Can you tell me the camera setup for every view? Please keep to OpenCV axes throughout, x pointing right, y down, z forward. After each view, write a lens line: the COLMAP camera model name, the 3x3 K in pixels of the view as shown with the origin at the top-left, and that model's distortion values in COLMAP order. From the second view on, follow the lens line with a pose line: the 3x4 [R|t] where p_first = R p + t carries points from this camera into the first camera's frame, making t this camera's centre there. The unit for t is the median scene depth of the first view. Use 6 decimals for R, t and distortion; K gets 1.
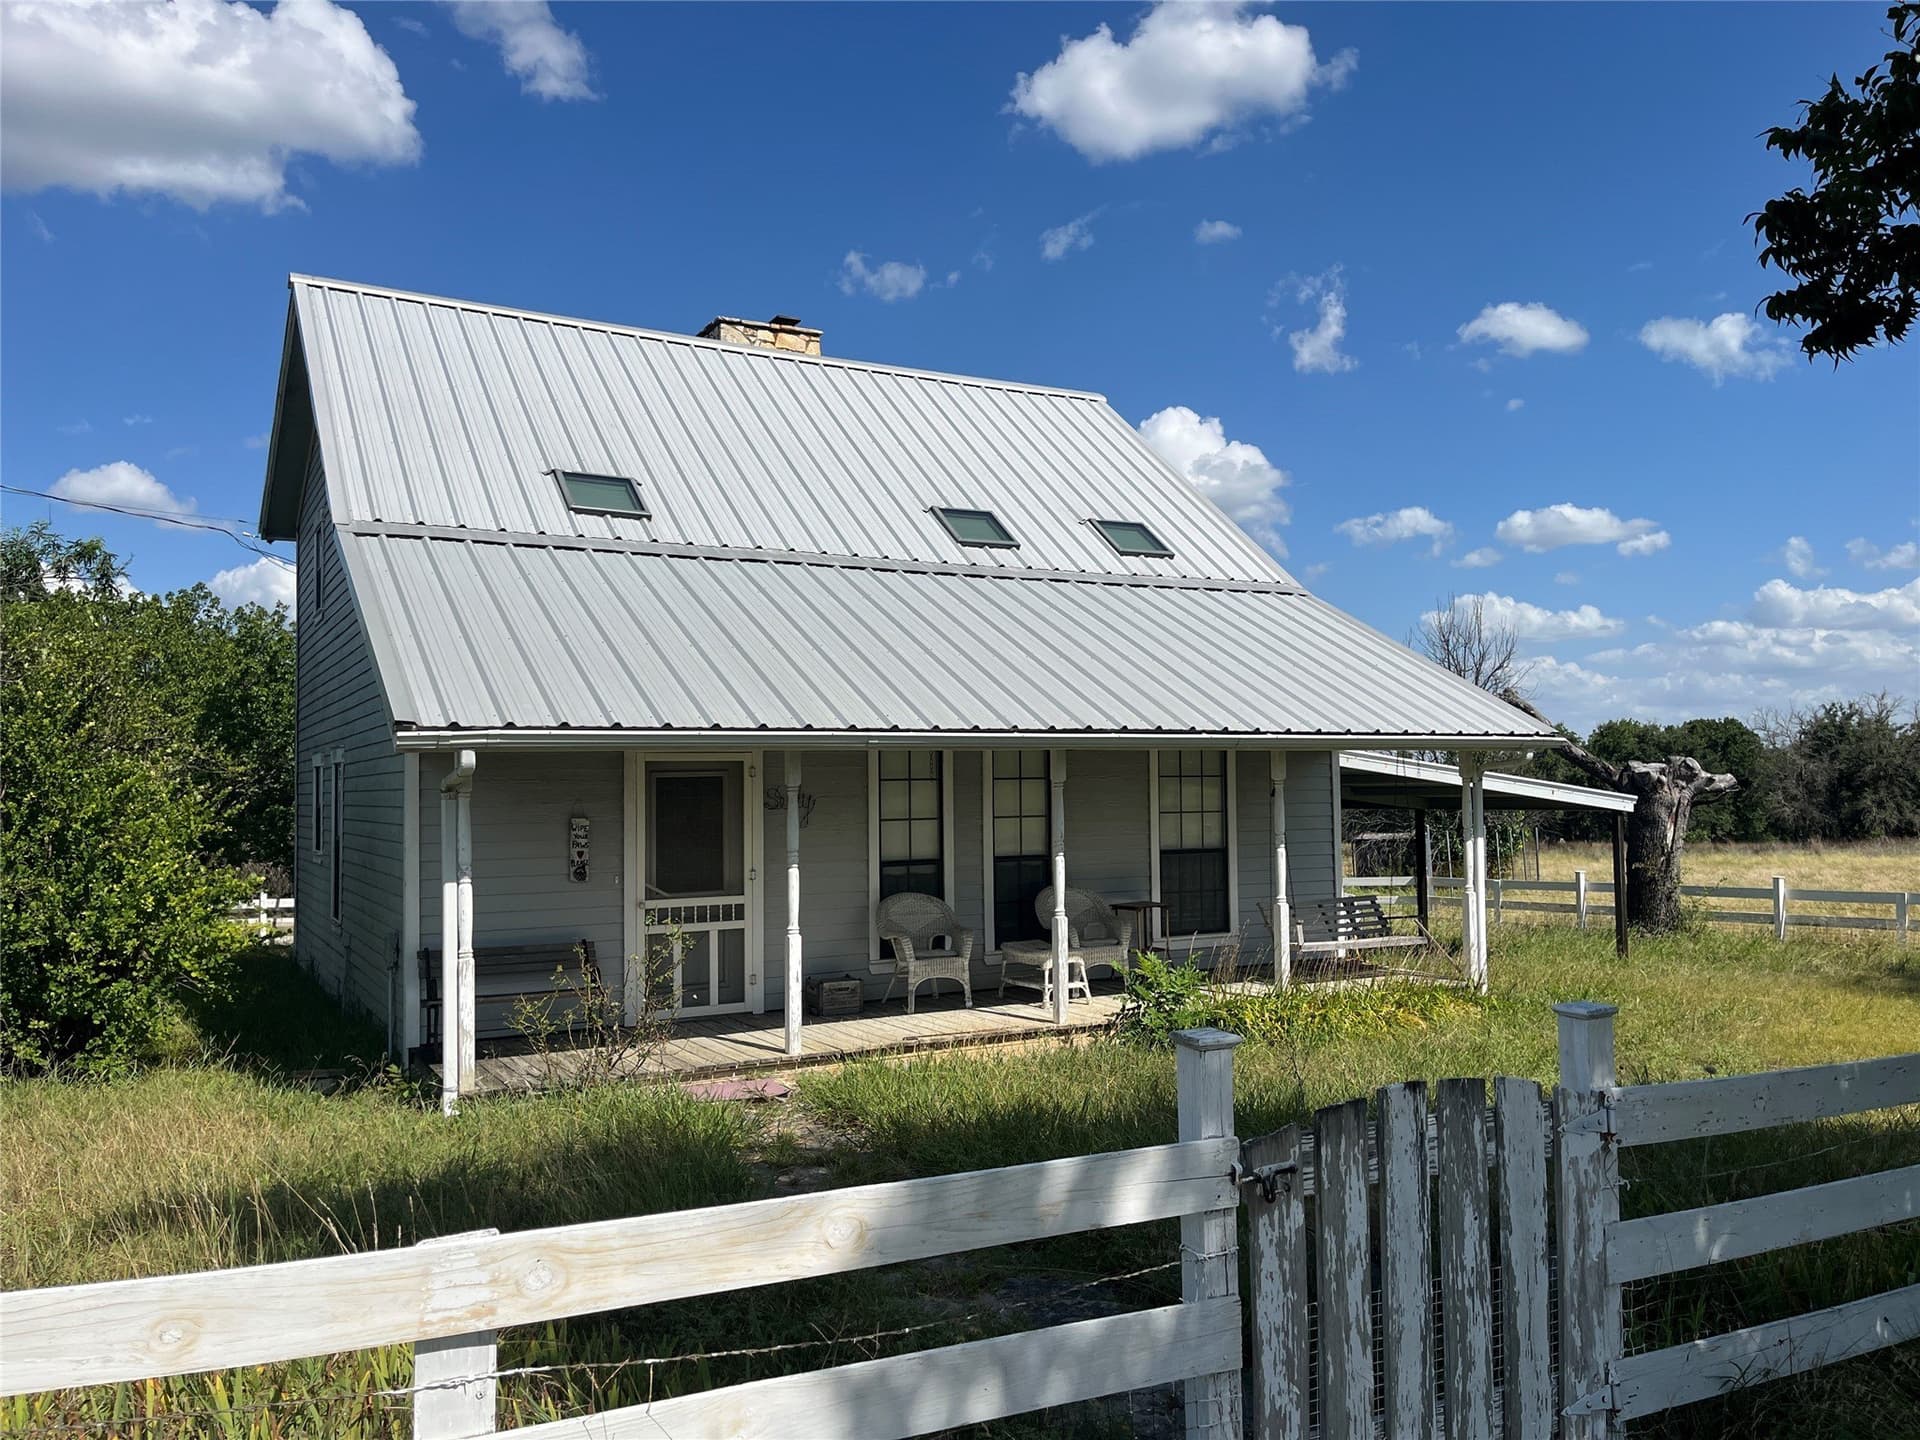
lens RADIAL K [[1564.7, 0, 962.4], [0, 1564.7, 724.6], [0, 0, 1]] dist [0.039459, -0.021007]
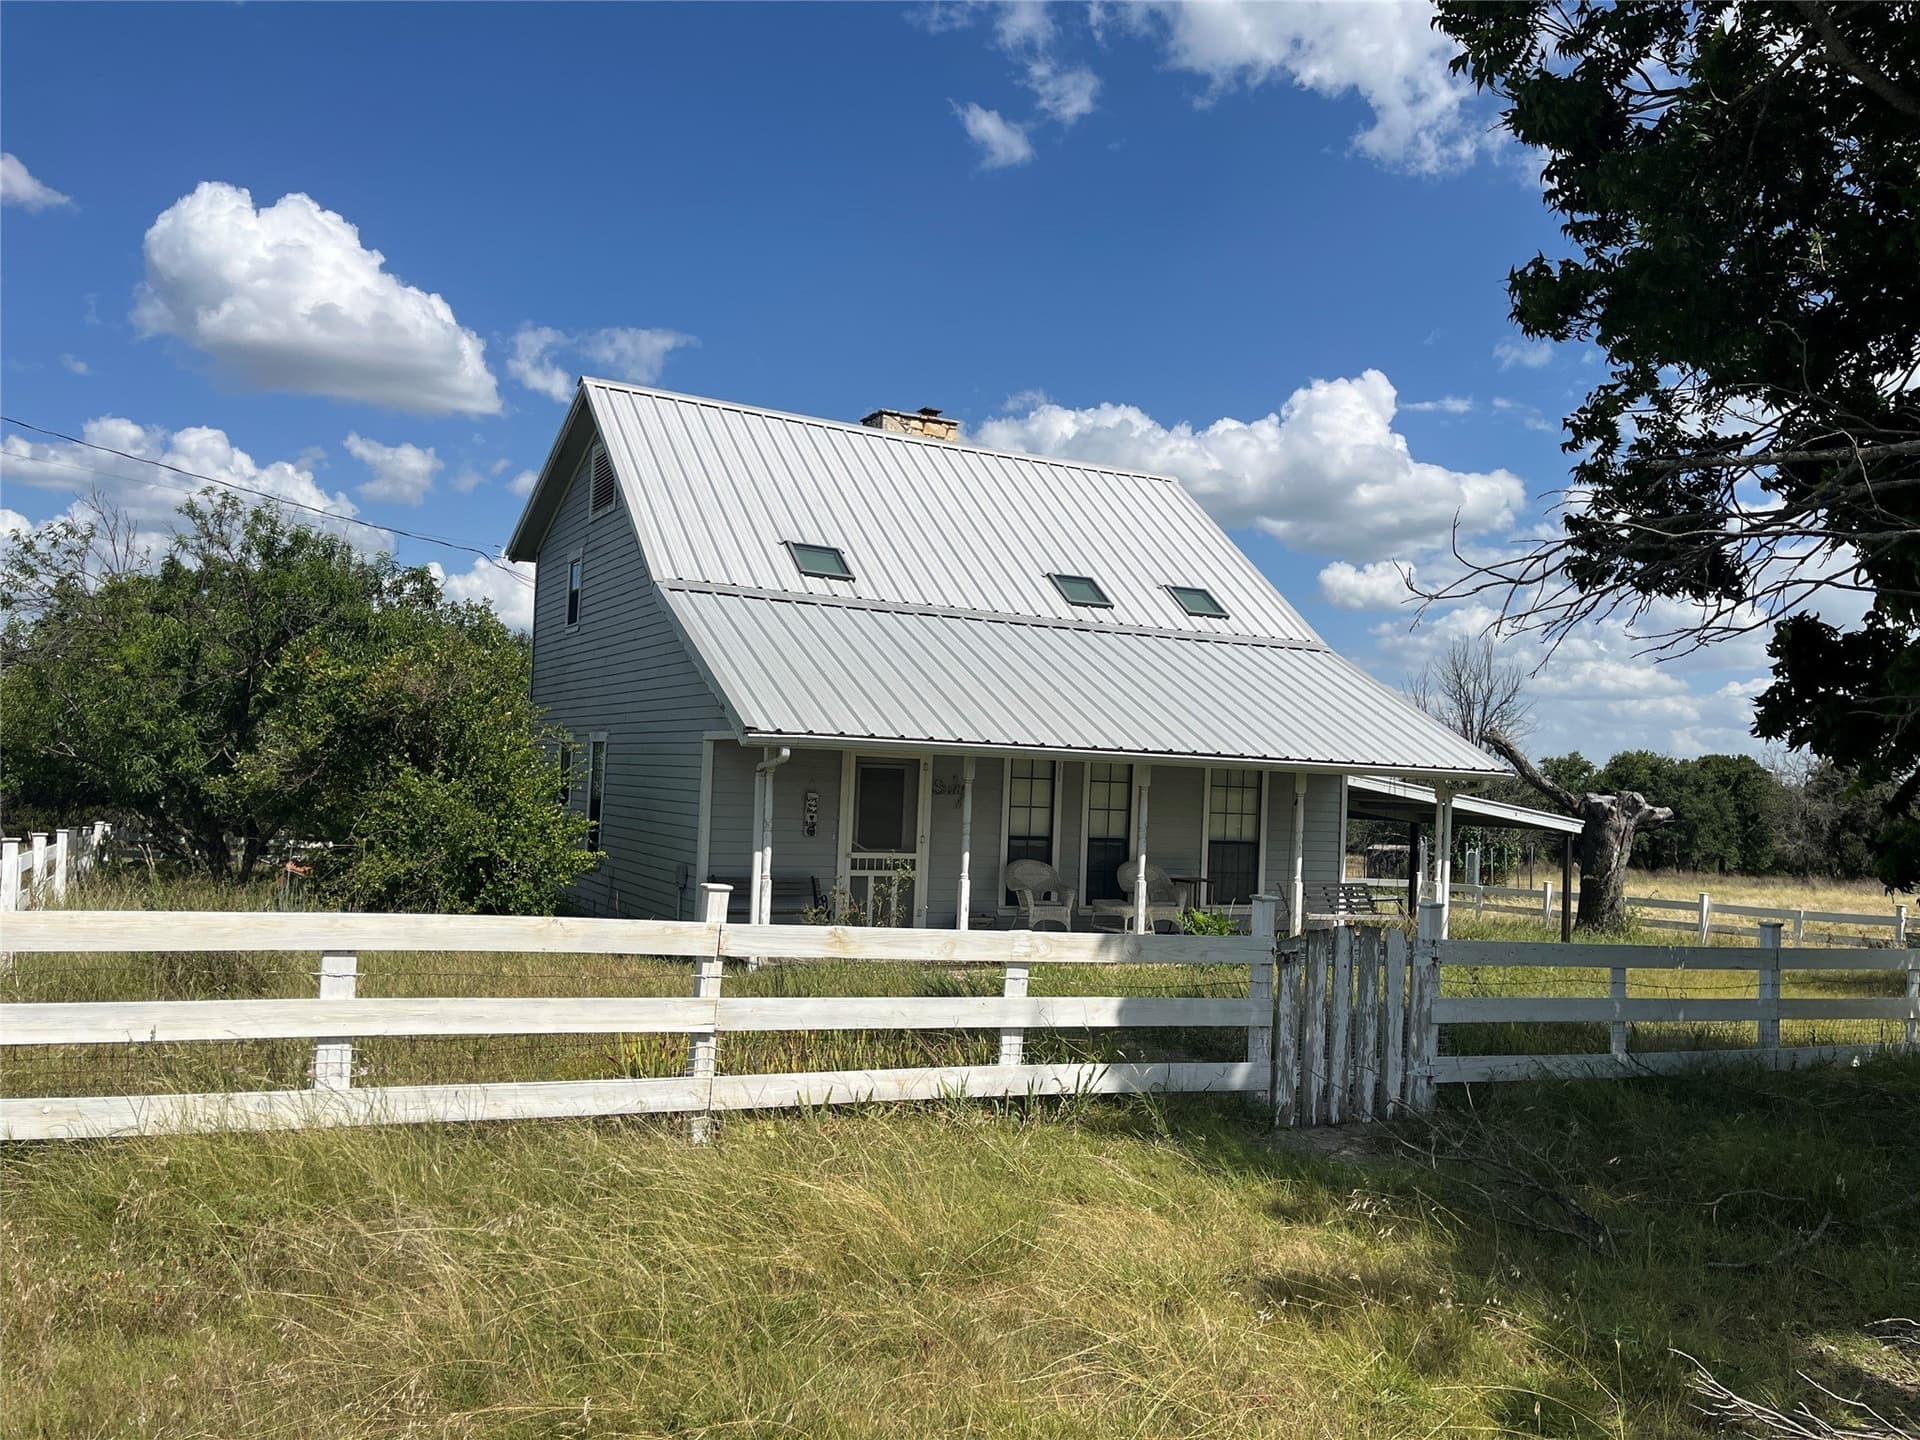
lens RADIAL K [[1564.7, 0, 921.5], [0, 1564.7, 734.2], [0, 0, 1]] dist [0.039459, -0.021007]
pose [[0.997752, 0.053948, -0.039764, -0.074755], [-0.053484, 0.998489, 0.012644, -0.015590], [0.040386, -0.010489, 0.999129, -0.371529]]
